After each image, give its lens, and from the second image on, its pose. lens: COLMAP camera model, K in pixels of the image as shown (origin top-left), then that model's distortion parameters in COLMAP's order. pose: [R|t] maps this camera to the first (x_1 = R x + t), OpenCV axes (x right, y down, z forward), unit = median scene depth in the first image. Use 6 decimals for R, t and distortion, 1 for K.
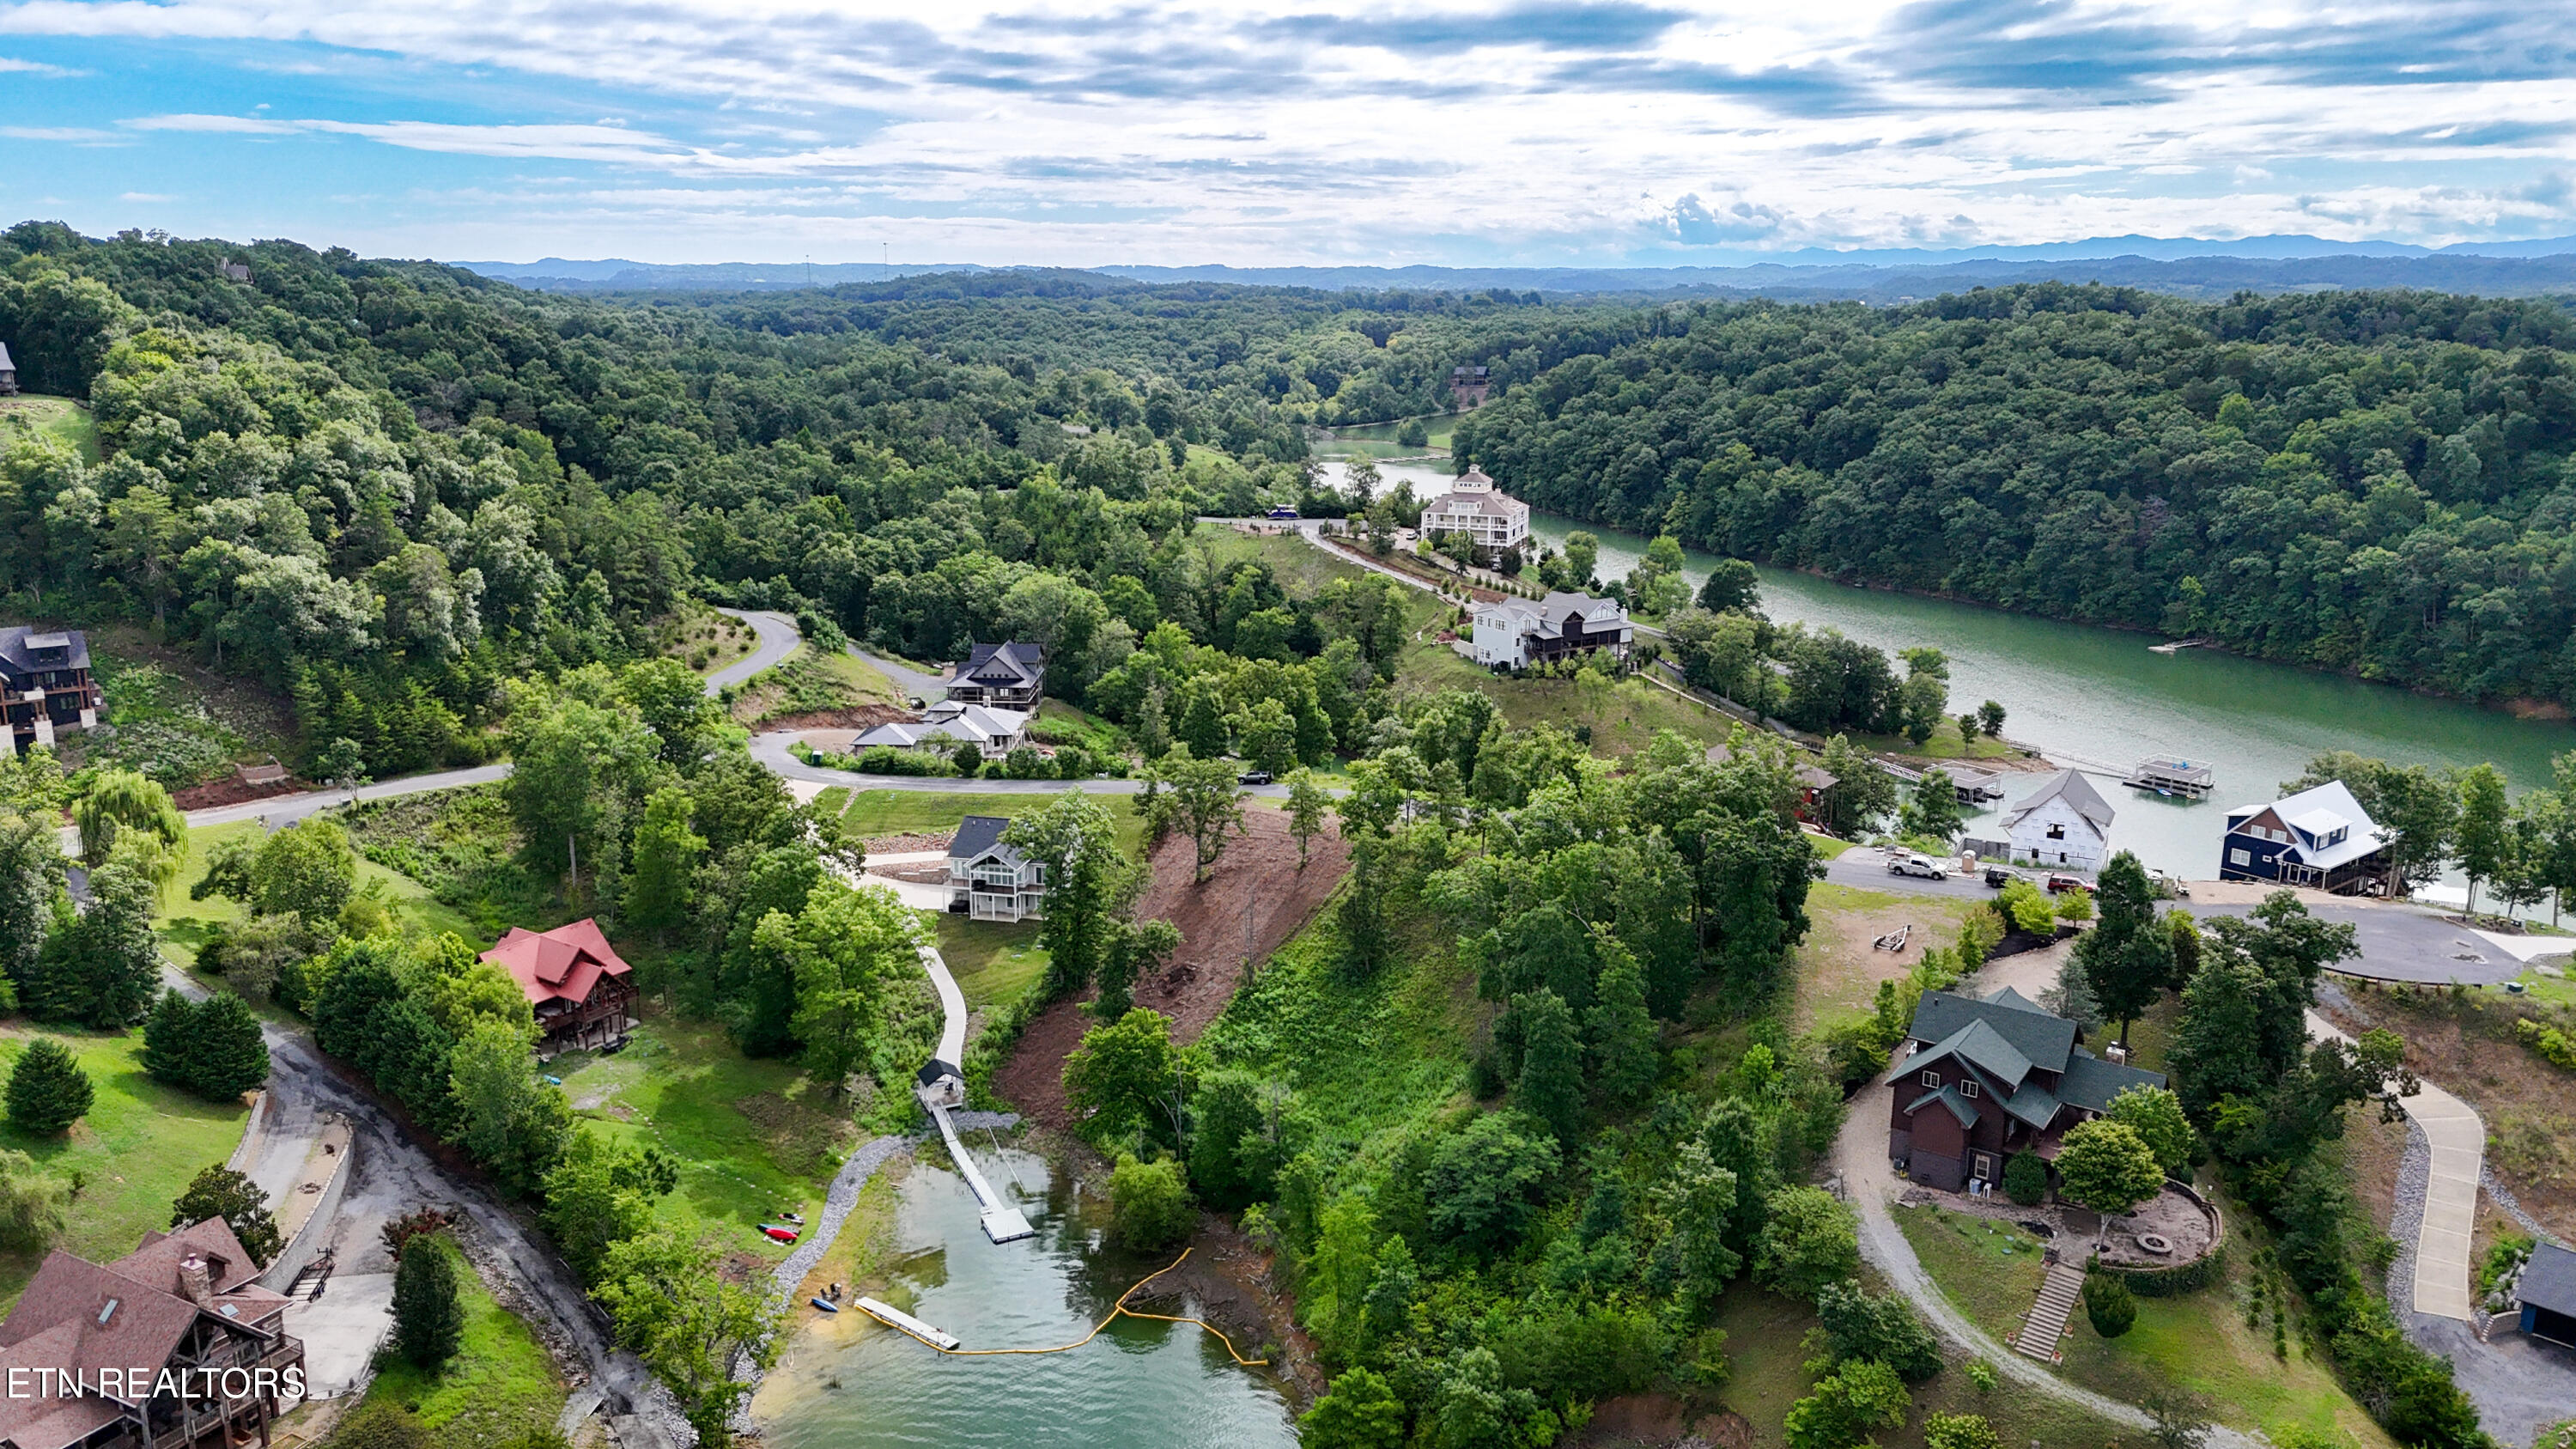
lens RADIAL K [[1885.8, 0, 1281.5], [0, 1885.8, 719.2], [0, 0, 1]] dist [0.083093, -0.085223]
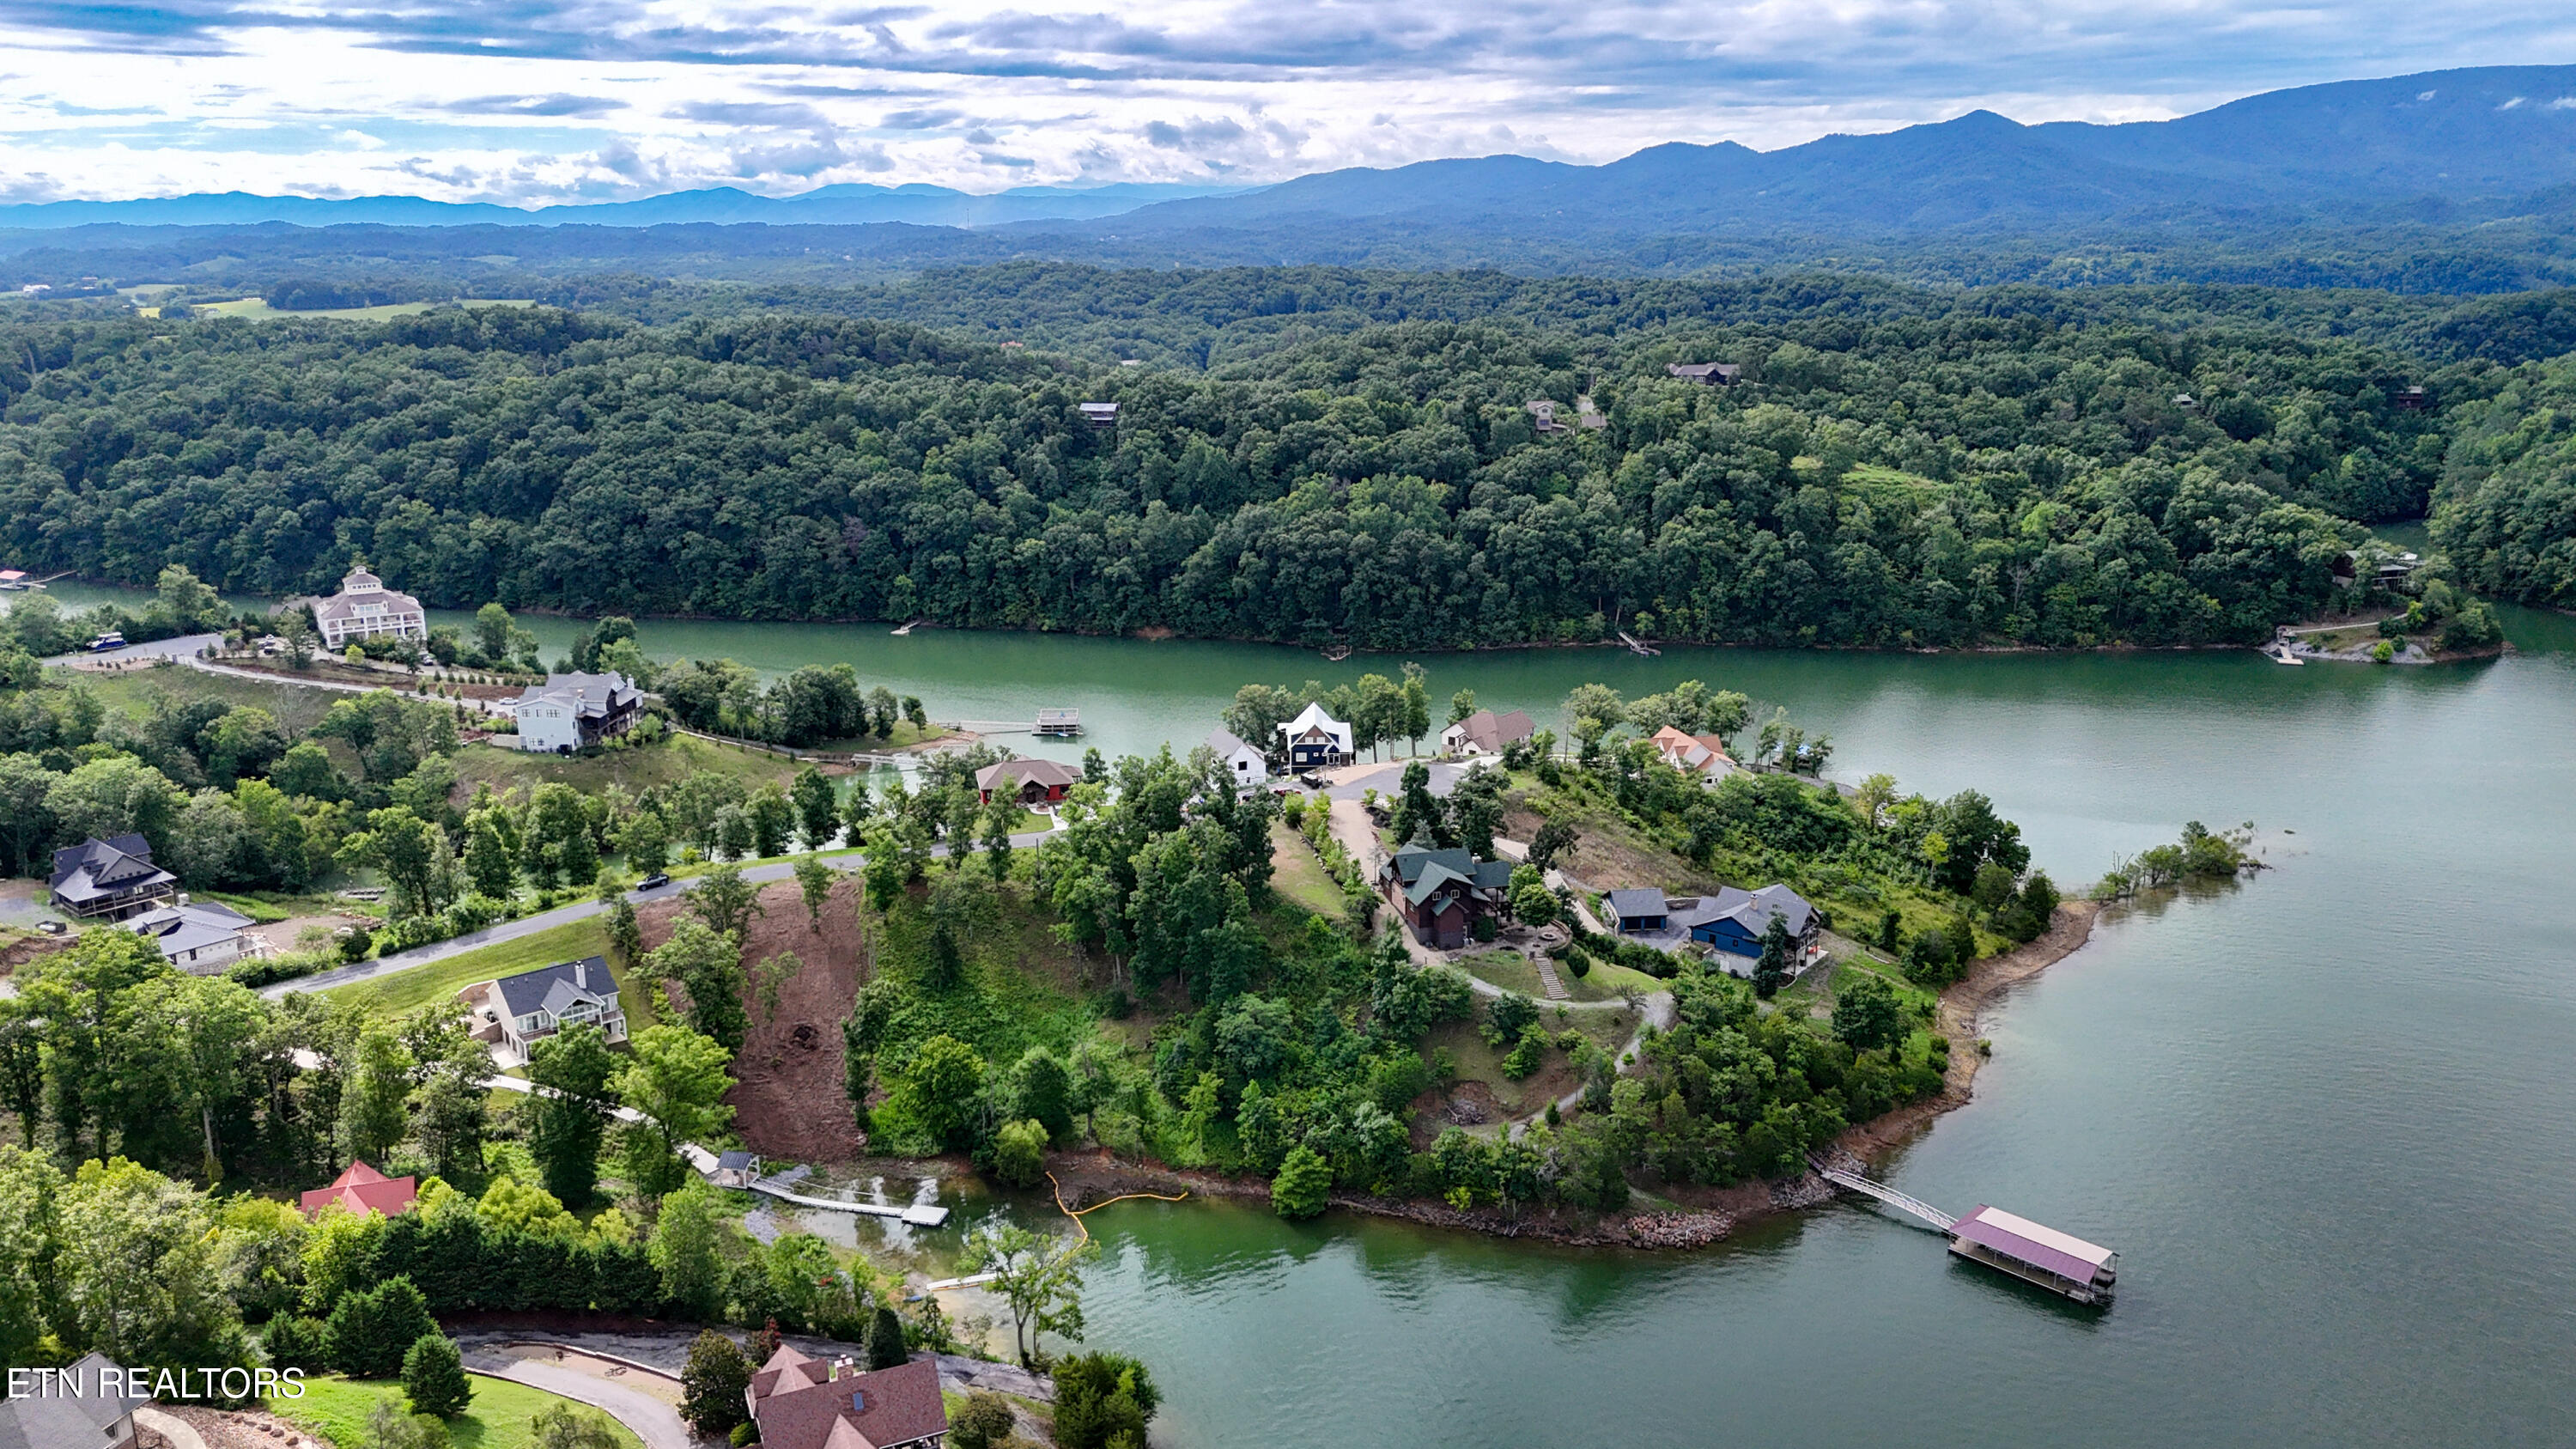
lens RADIAL K [[1885.8, 0, 1281.5], [0, 1885.8, 719.2], [0, 0, 1]] dist [0.083093, -0.085223]
pose [[0.626533, -0.203528, 0.752351, -0.478133], [0.187727, 0.976290, 0.107775, -0.090901], [-0.756449, 0.073712, 0.649886, -0.050628]]
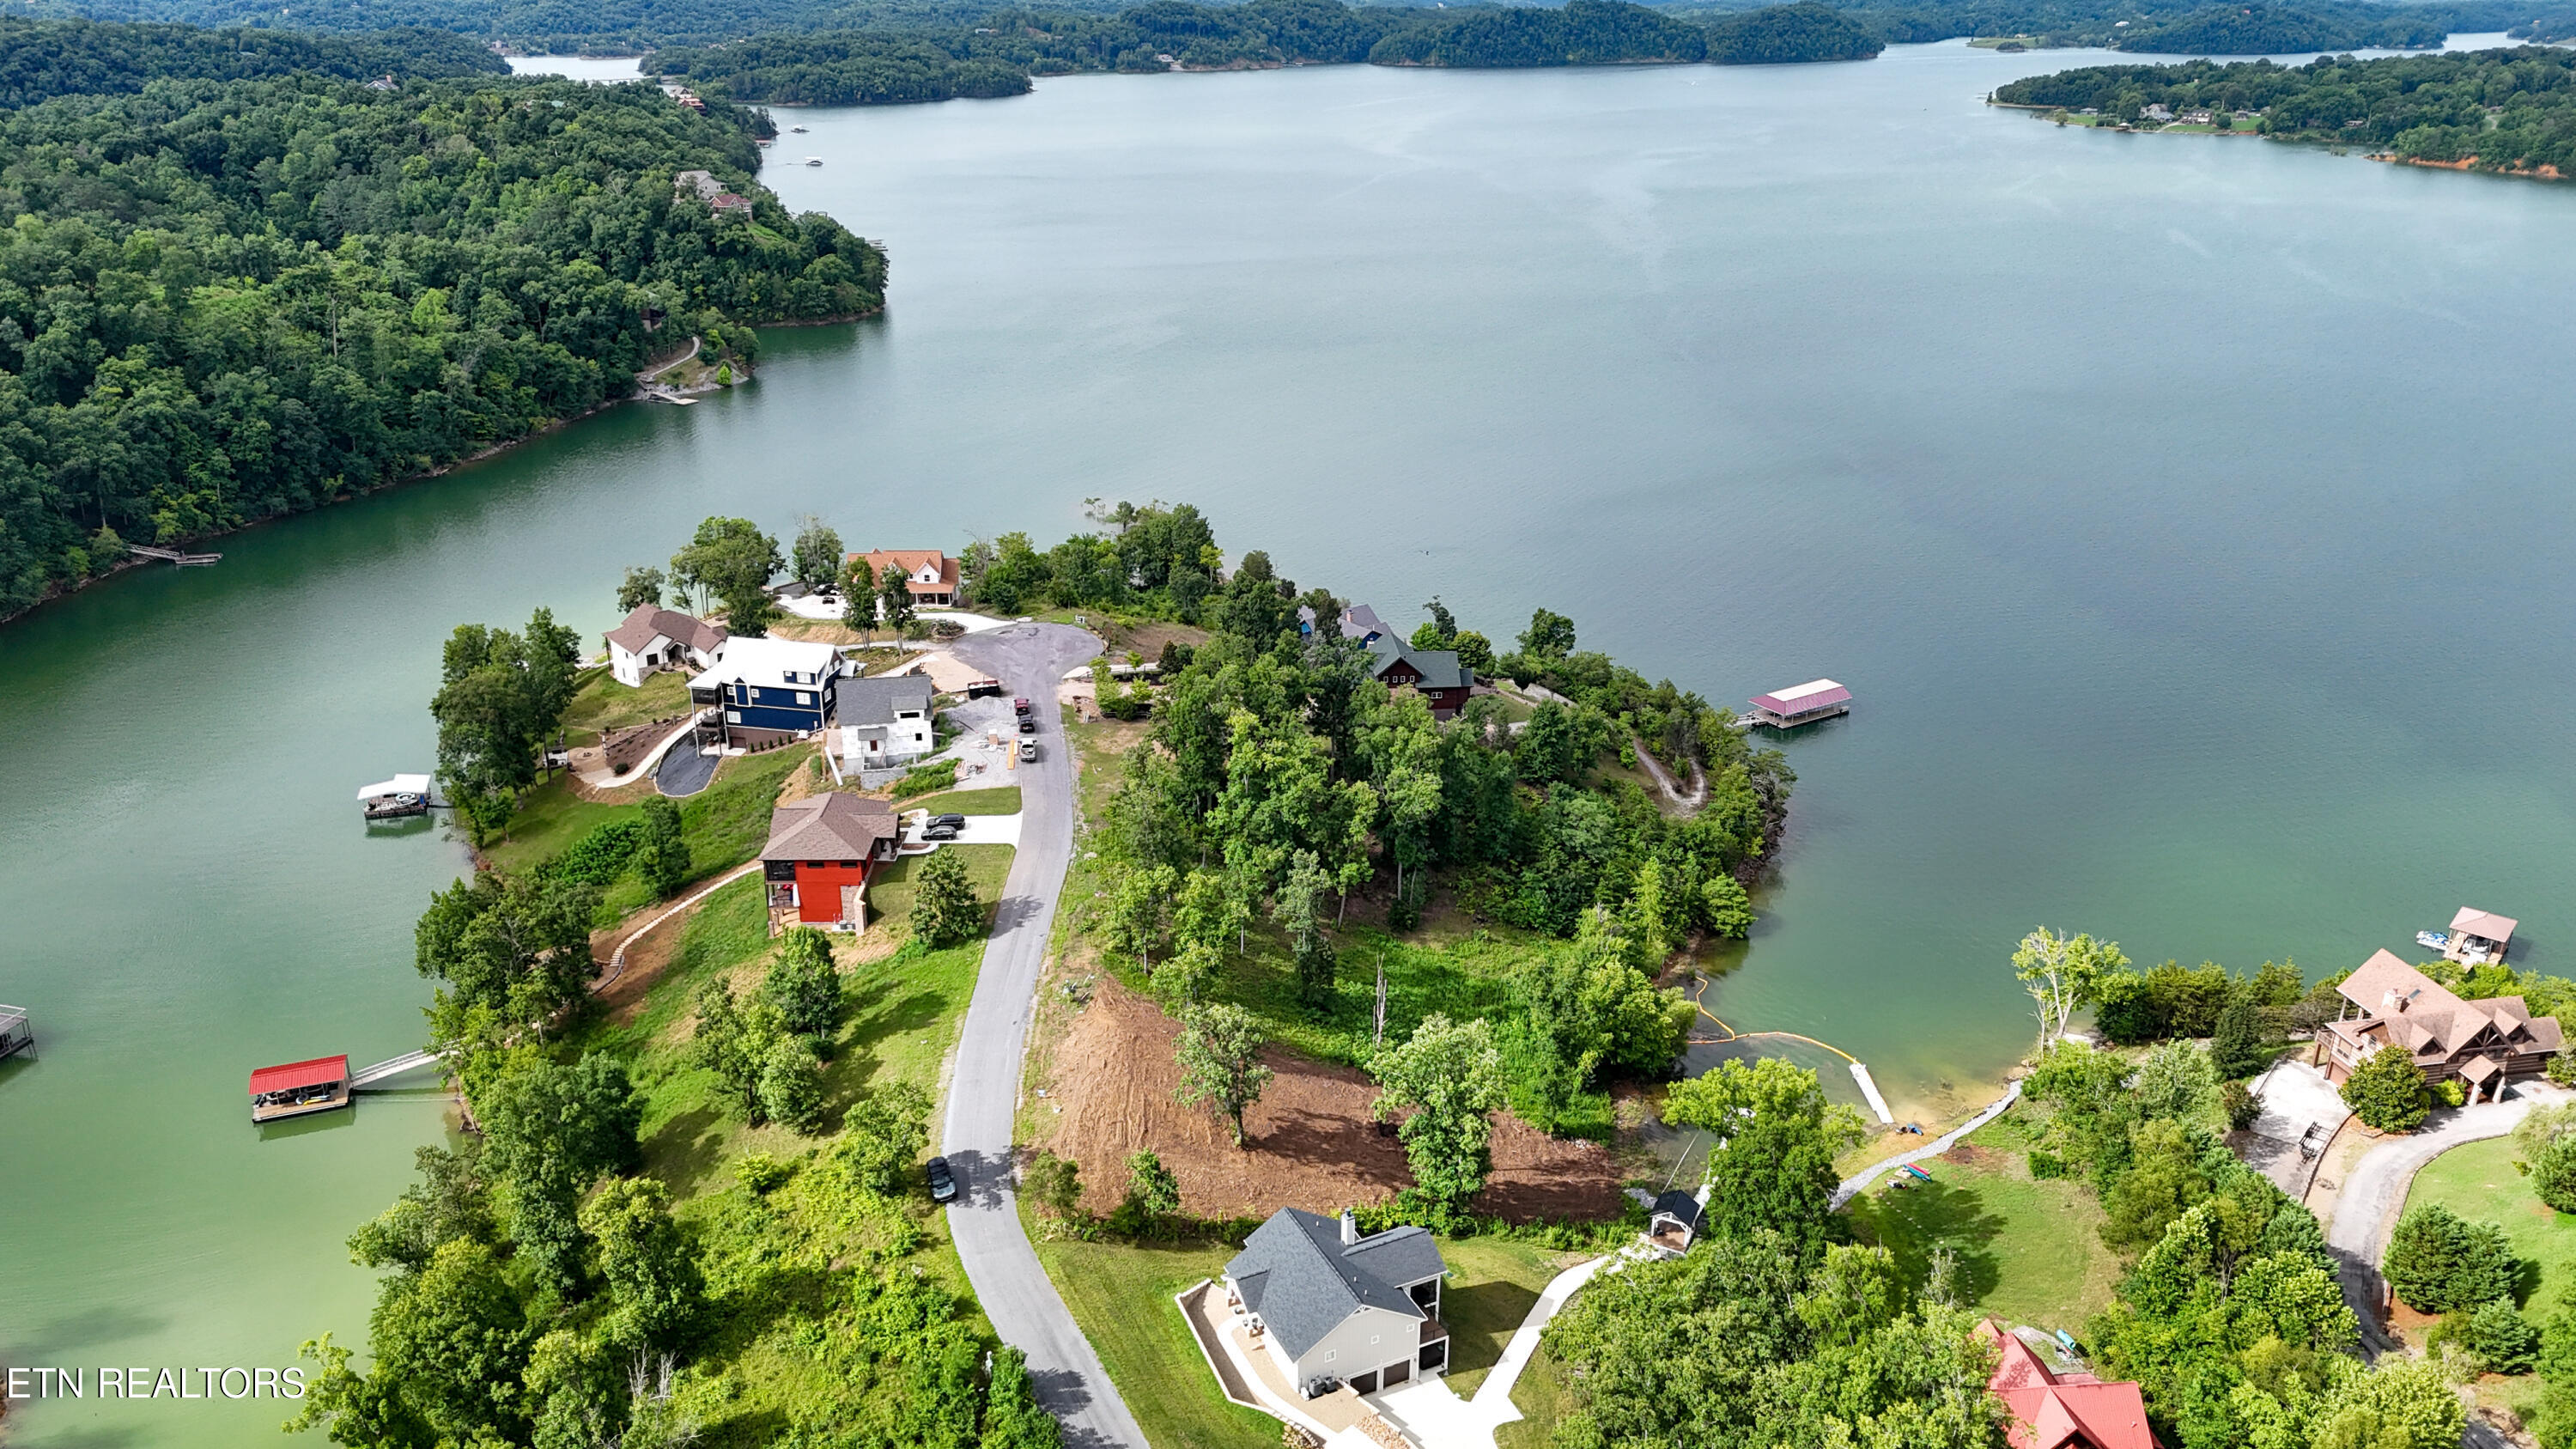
lens RADIAL K [[1890.2, 0, 1283.6], [0, 1890.2, 717.0], [0, 0, 1]] dist [0.074148, -0.066562]
pose [[-0.633870, -0.289106, 0.717375, -0.391149], [0.167922, 0.853947, 0.492521, -0.310772], [-0.754991, 0.432658, -0.492744, 0.875909]]
